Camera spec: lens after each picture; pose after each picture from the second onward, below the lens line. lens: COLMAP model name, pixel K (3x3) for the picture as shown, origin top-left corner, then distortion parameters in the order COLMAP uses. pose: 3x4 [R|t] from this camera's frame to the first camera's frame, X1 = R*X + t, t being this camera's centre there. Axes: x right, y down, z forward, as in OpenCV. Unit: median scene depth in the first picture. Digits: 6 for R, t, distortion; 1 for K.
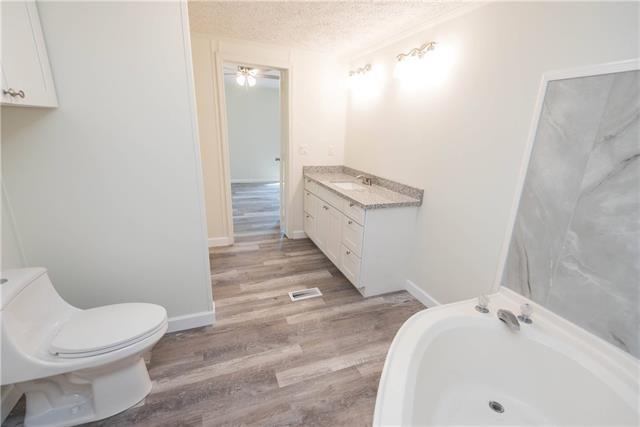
lens RADIAL K [[285.5, 0, 320.0], [0, 285.5, 213.5], [0, 0, 1]] dist [0.008451, -0.000088]
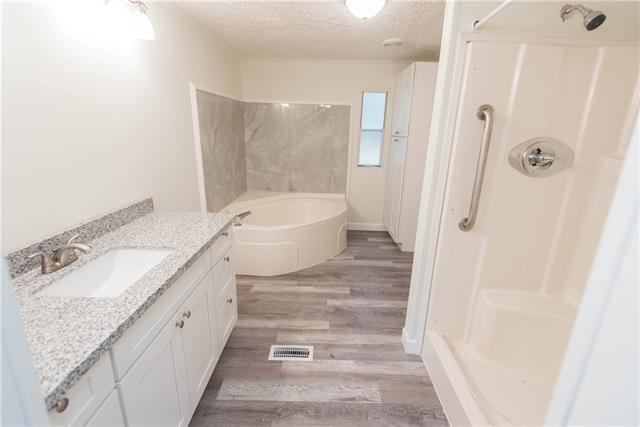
lens RADIAL K [[296.3, 0, 320.0], [0, 296.3, 213.5], [0, 0, 1]] dist [0.014669, -0.009847]
pose [[-0.920893, -0.174423, 0.348614, -0.366670], [0.046425, 0.838870, 0.542348, -0.487917], [-0.387040, 0.515629, -0.764413, 1.558684]]
